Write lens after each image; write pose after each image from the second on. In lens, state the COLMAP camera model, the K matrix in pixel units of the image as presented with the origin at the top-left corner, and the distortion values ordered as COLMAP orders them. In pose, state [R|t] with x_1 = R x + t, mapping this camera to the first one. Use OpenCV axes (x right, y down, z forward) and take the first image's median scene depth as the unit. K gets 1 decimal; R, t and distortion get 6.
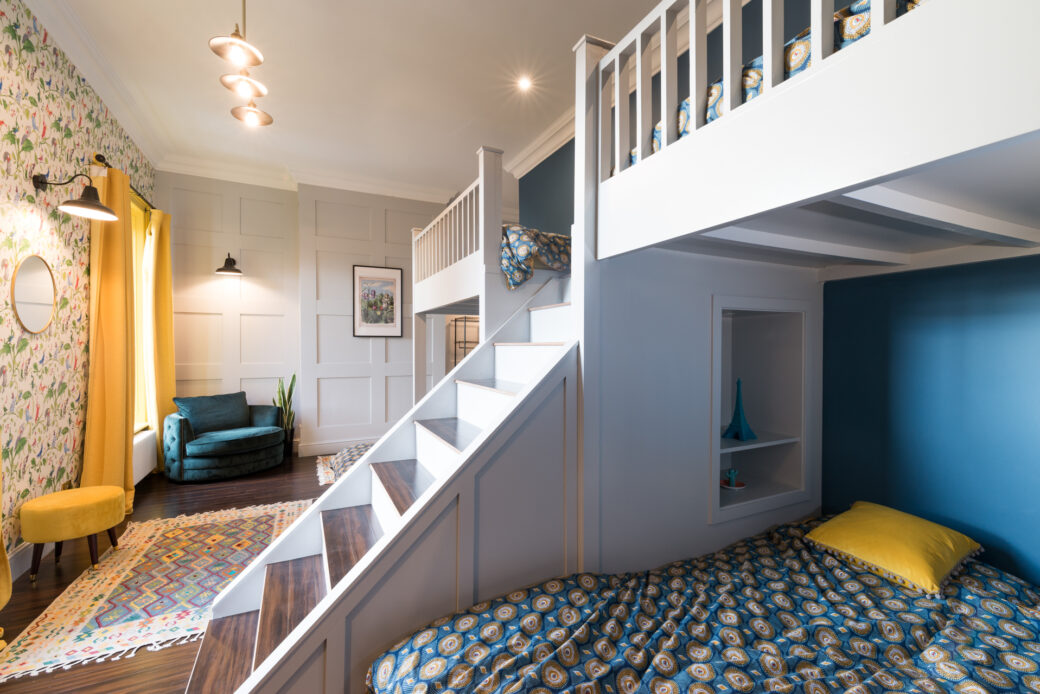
lens RADIAL K [[439.2, 0, 520.1], [0, 439.2, 344.0], [0, 0, 1]] dist [0.002026, 0.000426]
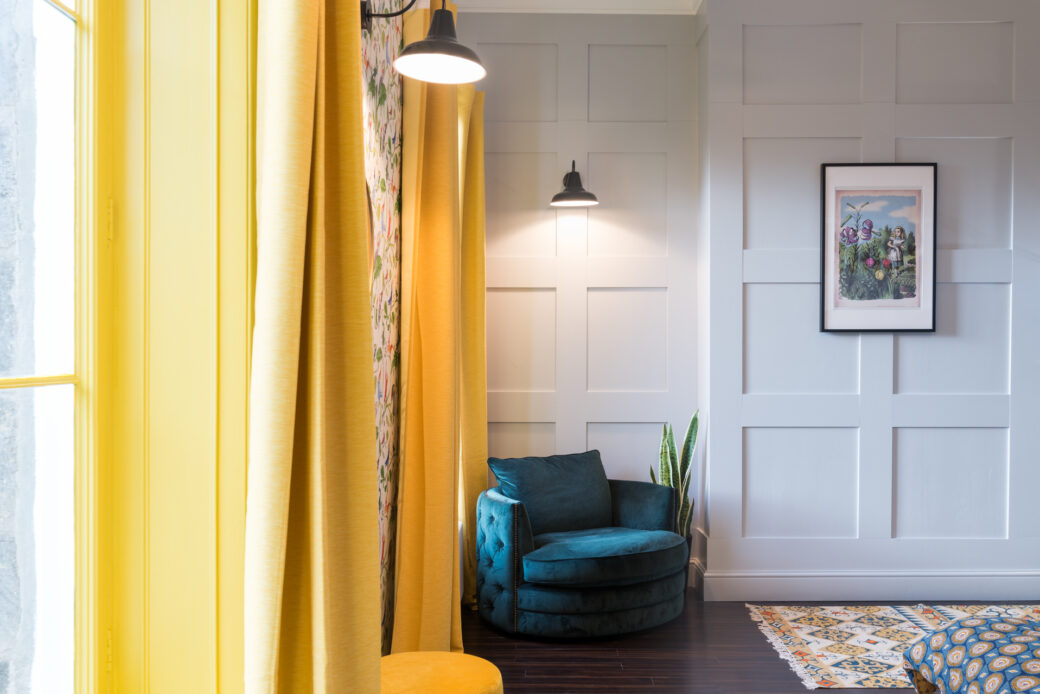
lens RADIAL K [[867.1, 0, 520.0], [0, 867.1, 347.0], [0, 0, 1]] dist [0.003122, 0.004255]
pose [[0.892007, -0.007058, -0.451966, -0.297102], [0.003816, 0.999960, -0.008085, 0.003929], [0.452005, 0.005487, 0.891998, 0.132791]]
